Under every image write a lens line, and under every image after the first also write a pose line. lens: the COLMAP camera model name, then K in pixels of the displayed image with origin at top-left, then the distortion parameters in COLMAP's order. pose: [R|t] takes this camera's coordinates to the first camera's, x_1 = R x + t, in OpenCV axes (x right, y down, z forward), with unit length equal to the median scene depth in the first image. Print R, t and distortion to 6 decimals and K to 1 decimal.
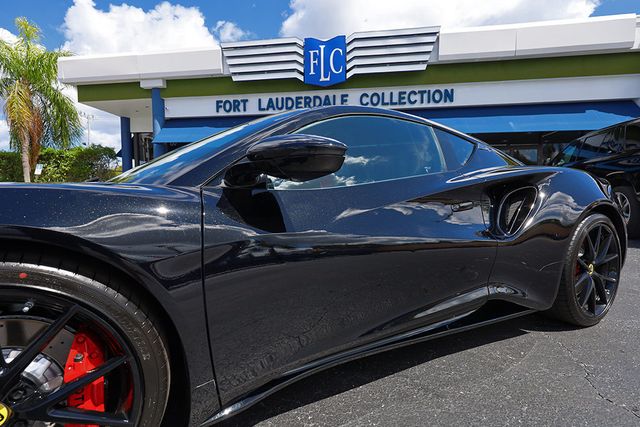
lens RADIAL K [[317.6, 0, 320.0], [0, 317.6, 213.5], [0, 0, 1]] dist [0.003800, -0.000838]
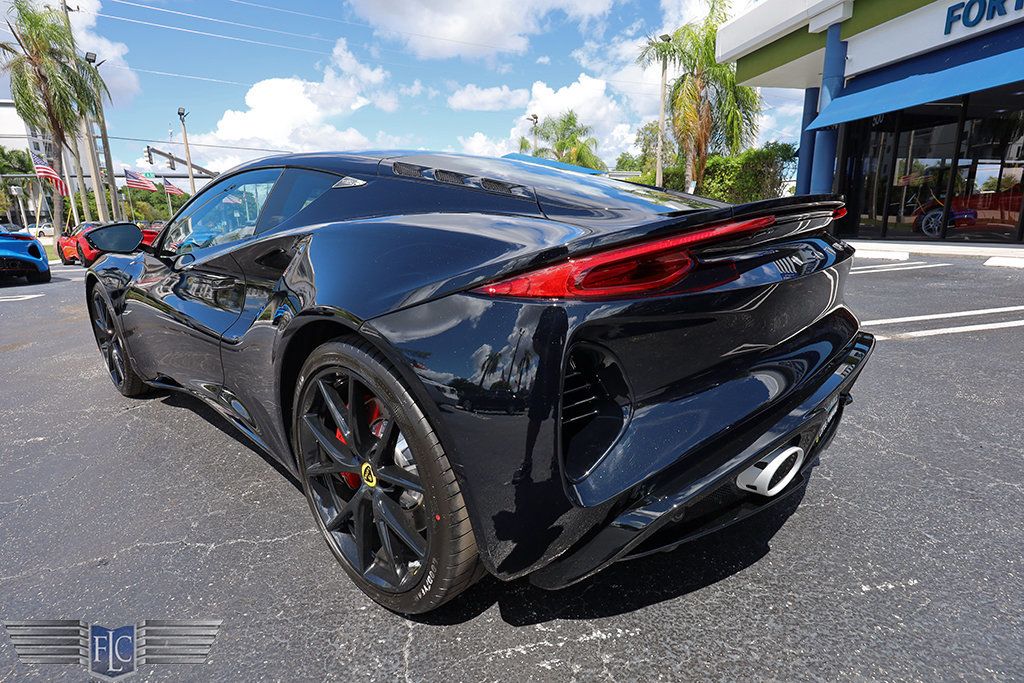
lens RADIAL K [[508.1, 0, 512.0], [0, 508.1, 341.5], [0, 0, 1]] dist [0.003800, -0.000838]
pose [[0.345427, 0.208808, -0.914920, 0.236996], [-0.030708, 0.976925, 0.211365, -0.024190], [0.937943, -0.044916, 0.343869, 0.148466]]
